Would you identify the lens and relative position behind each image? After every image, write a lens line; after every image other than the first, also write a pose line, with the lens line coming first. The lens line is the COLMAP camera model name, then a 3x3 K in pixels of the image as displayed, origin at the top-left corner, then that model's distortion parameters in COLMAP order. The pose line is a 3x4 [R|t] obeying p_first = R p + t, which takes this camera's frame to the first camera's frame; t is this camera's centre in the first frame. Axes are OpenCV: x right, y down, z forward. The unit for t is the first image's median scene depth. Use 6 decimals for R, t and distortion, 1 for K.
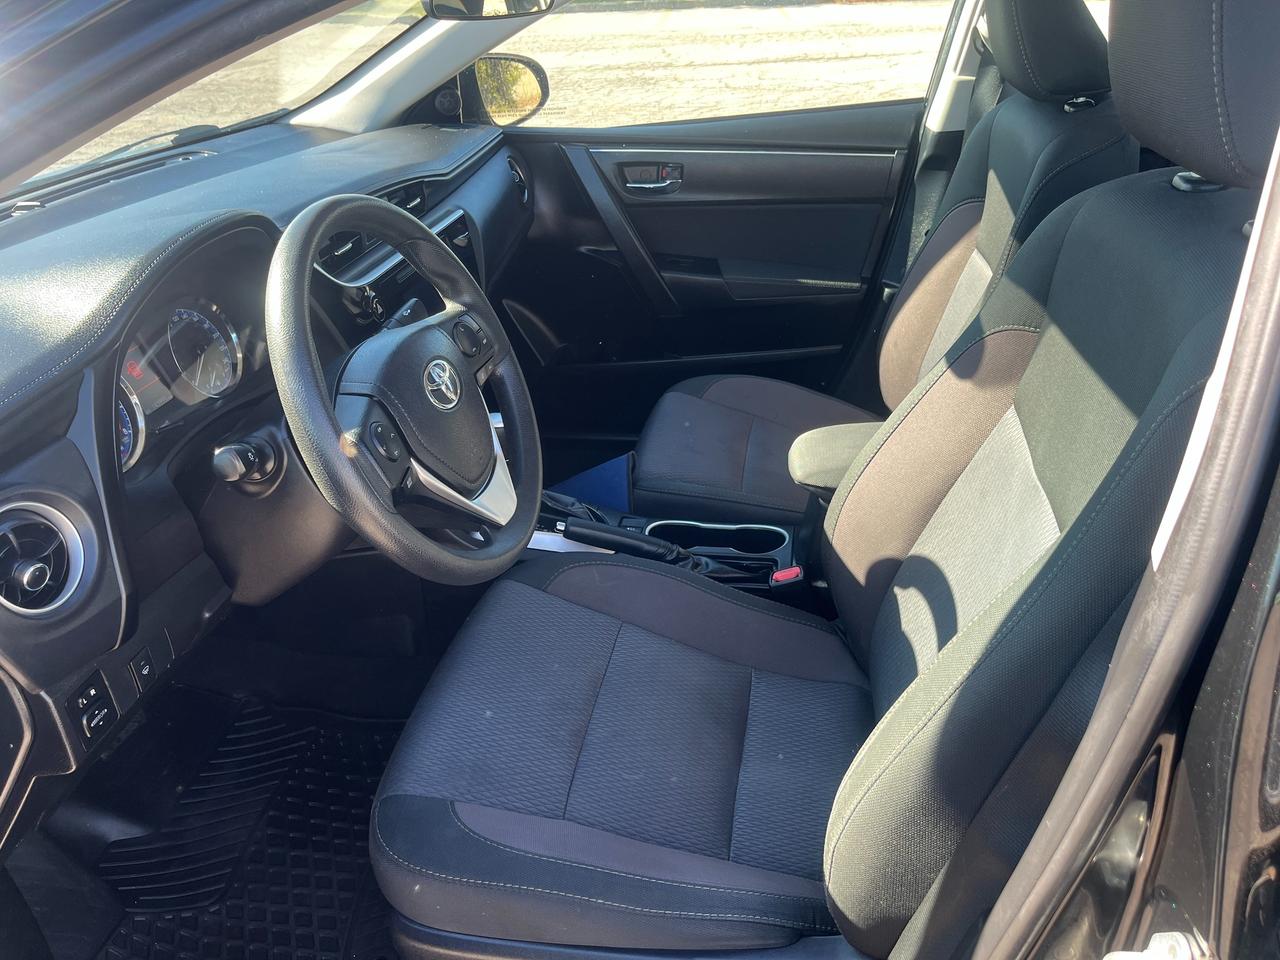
lens RADIAL K [[1004.2, 0, 633.8], [0, 1004.2, 510.7], [0, 0, 1]] dist [0.010315, 0.009728]
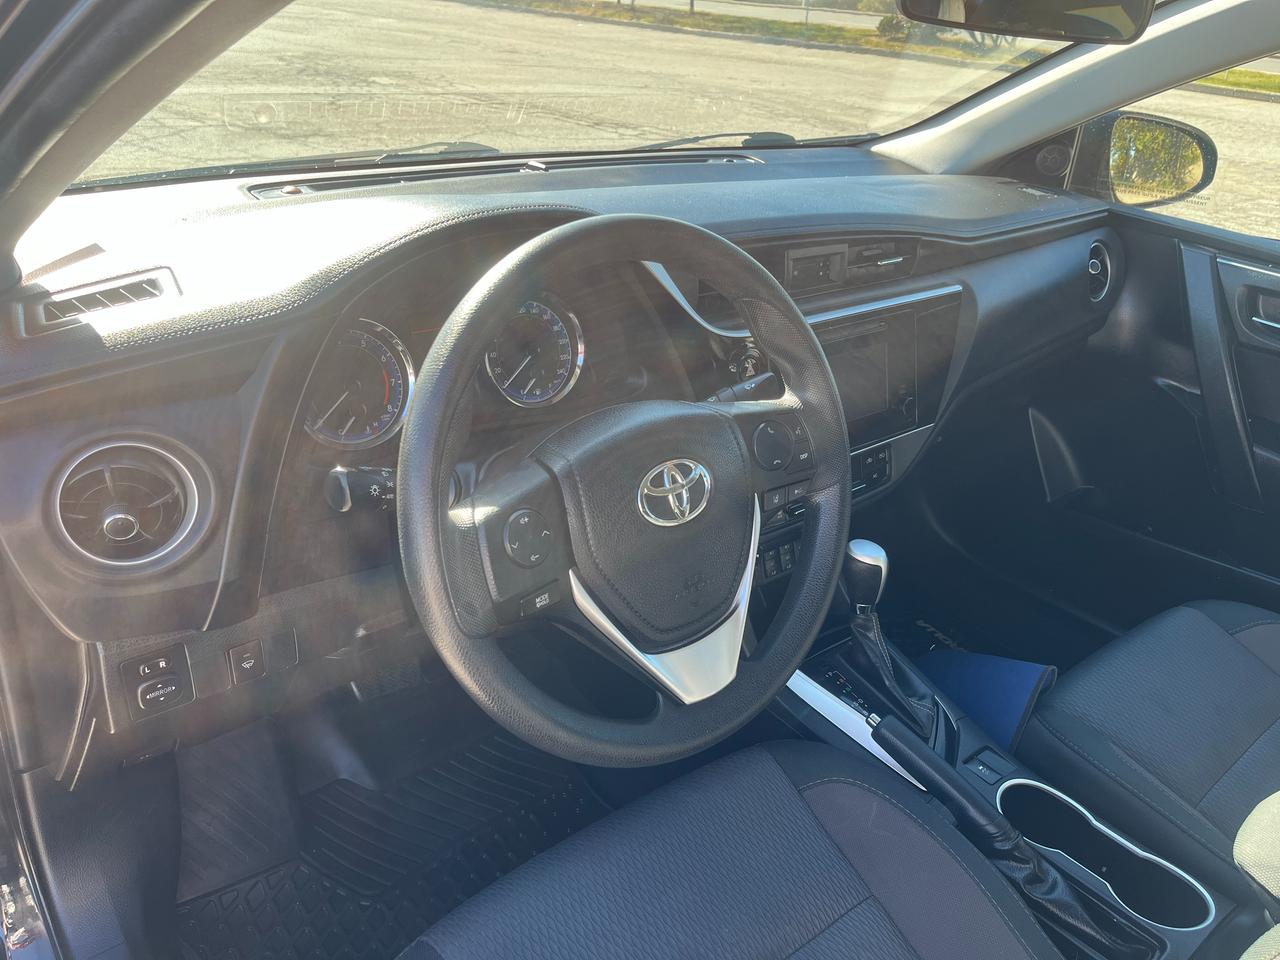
lens RADIAL K [[989.6, 0, 648.2], [0, 989.6, 474.8], [0, 0, 1]] dist [0.078375, -0.084014]
pose [[0.757698, 0.368964, -0.538292, 0.114204], [-0.404497, 0.912805, 0.056300, -0.109076], [0.512128, 0.175079, 0.840876, 0.243467]]
